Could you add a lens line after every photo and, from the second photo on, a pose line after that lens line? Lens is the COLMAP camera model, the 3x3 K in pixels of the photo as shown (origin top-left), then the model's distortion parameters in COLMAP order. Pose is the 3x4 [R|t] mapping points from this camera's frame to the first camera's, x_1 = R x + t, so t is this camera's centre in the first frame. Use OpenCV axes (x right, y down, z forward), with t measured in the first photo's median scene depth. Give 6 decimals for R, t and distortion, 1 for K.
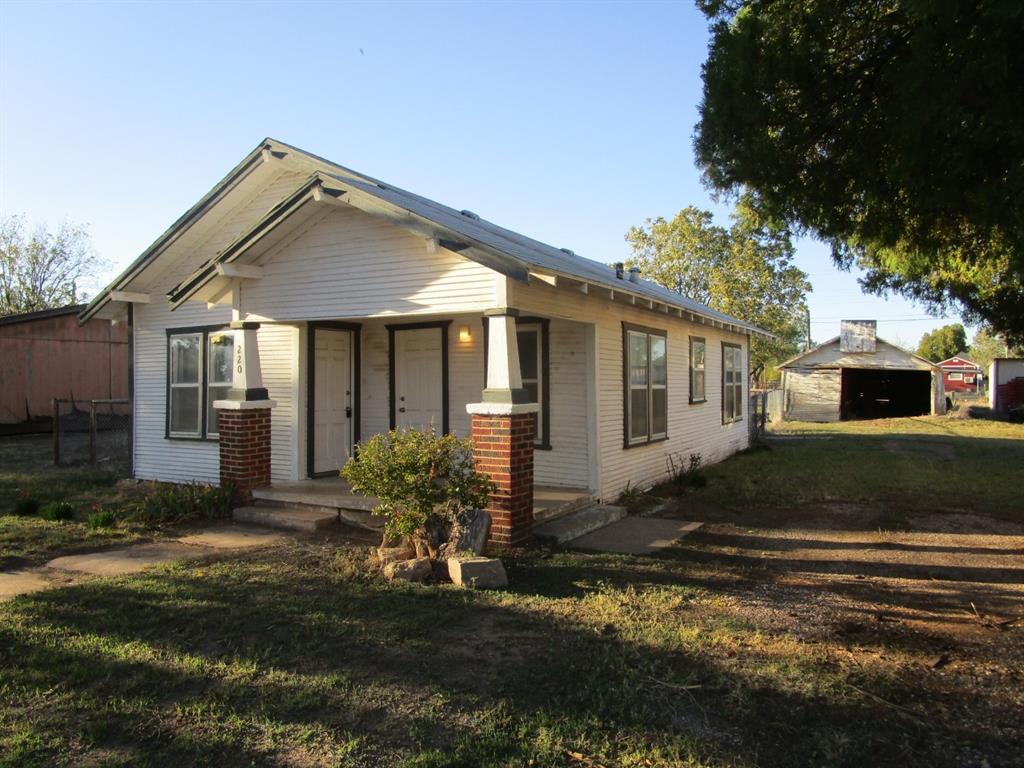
lens RADIAL K [[728.6, 0, 508.8], [0, 728.6, 381.0], [0, 0, 1]] dist [-0.024091, 0.003233]
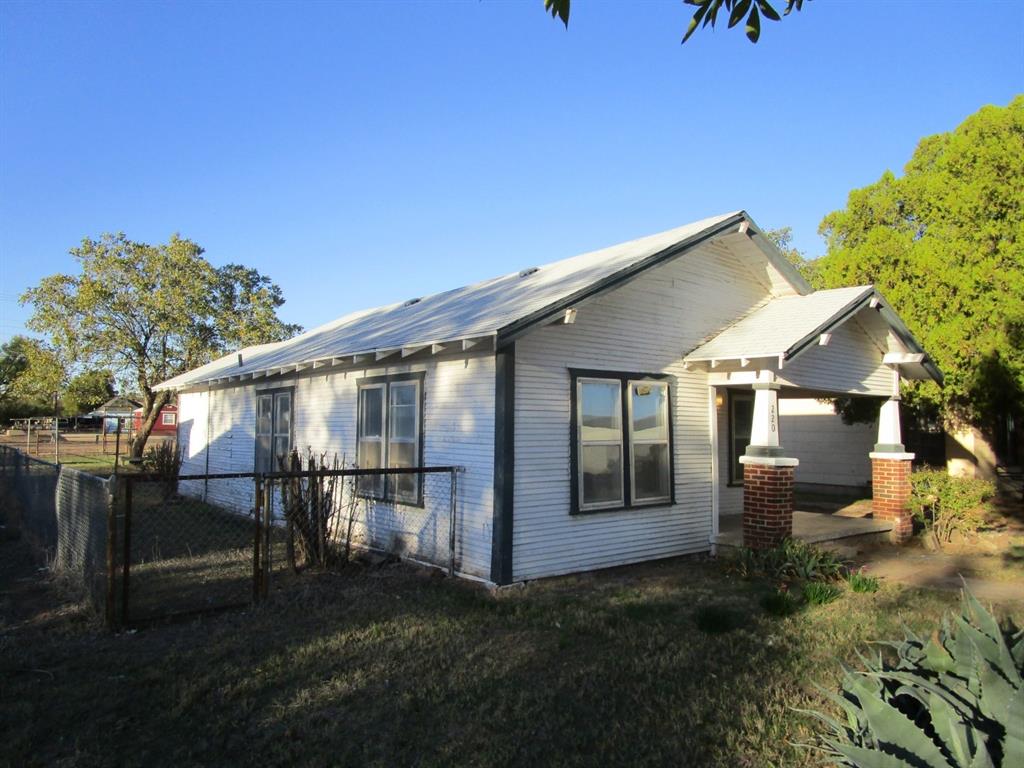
lens RADIAL K [[728.6, 0, 510.2], [0, 728.6, 383.3], [0, 0, 1]] dist [-0.024091, 0.003233]
pose [[0.356312, 0.065634, 0.932059, -1.456897], [-0.011294, 0.997759, -0.065943, -0.006698], [-0.934299, 0.012969, 0.356255, 0.952925]]
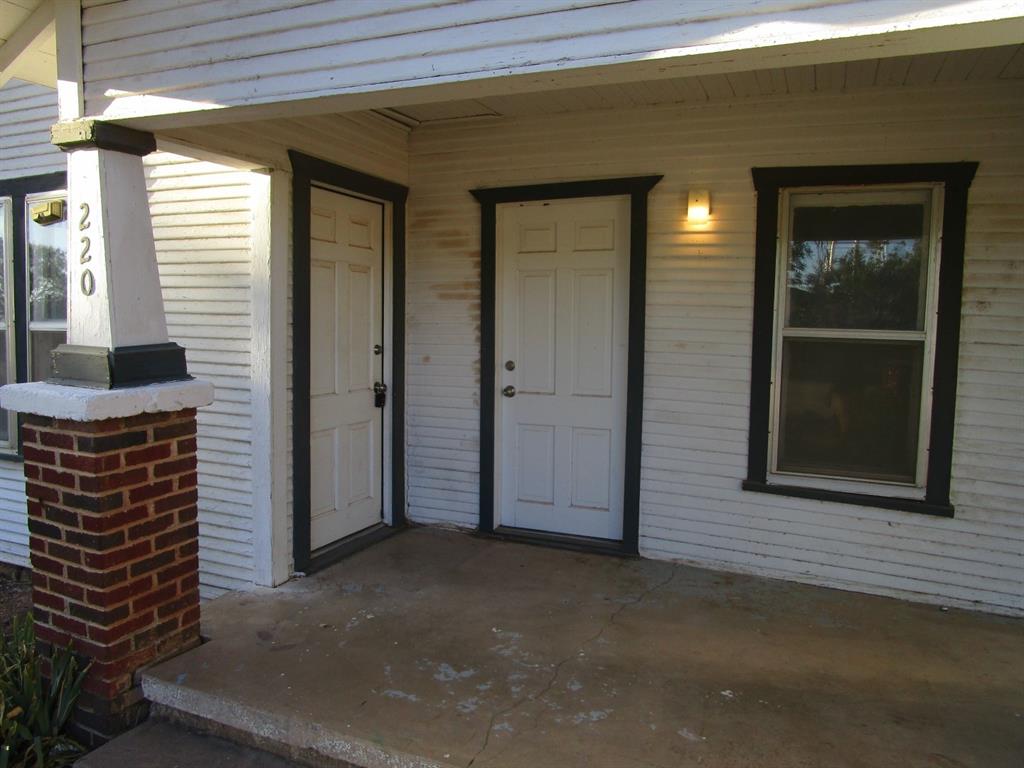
lens RADIAL K [[728.6, 0, 516.0], [0, 728.6, 383.8], [0, 0, 1]] dist [-0.024091, 0.003233]
pose [[0.992969, 0.009975, 0.117951, -0.220746], [-0.021124, 0.995381, 0.093648, -0.006122], [-0.116472, -0.095481, 0.988594, 0.655502]]
